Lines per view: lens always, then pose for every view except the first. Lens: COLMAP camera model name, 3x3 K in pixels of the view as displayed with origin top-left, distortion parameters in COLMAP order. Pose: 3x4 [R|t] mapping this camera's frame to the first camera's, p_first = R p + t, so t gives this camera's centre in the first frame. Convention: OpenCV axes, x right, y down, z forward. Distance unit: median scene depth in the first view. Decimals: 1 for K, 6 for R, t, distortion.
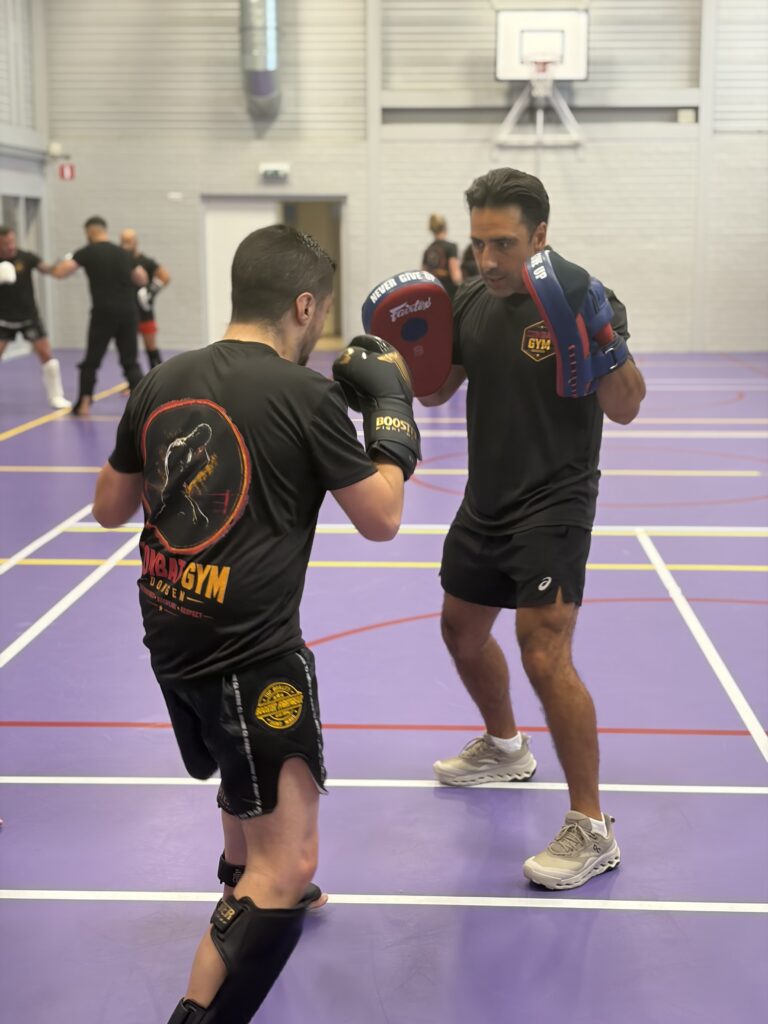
lens RADIAL K [[1589.0, 0, 388.2], [0, 1589.0, 521.6], [0, 0, 1]] dist [0.082745, 0.000000]
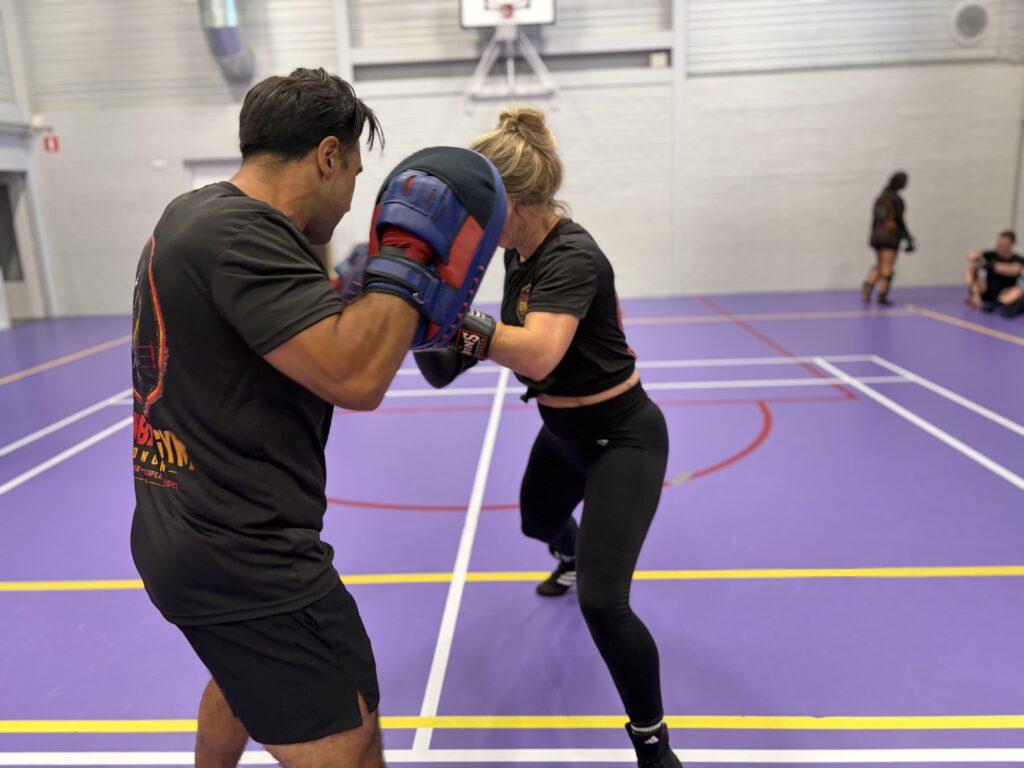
lens RADIAL K [[784.5, 0, 520.0], [0, 784.5, 379.3], [0, 0, 1]] dist [0.045267, -0.031695]
pose [[0.997781, -0.029562, -0.059660, 0.124291], [0.032473, 0.998298, 0.048434, -0.082626], [0.058127, -0.050264, 0.997043, 0.500301]]
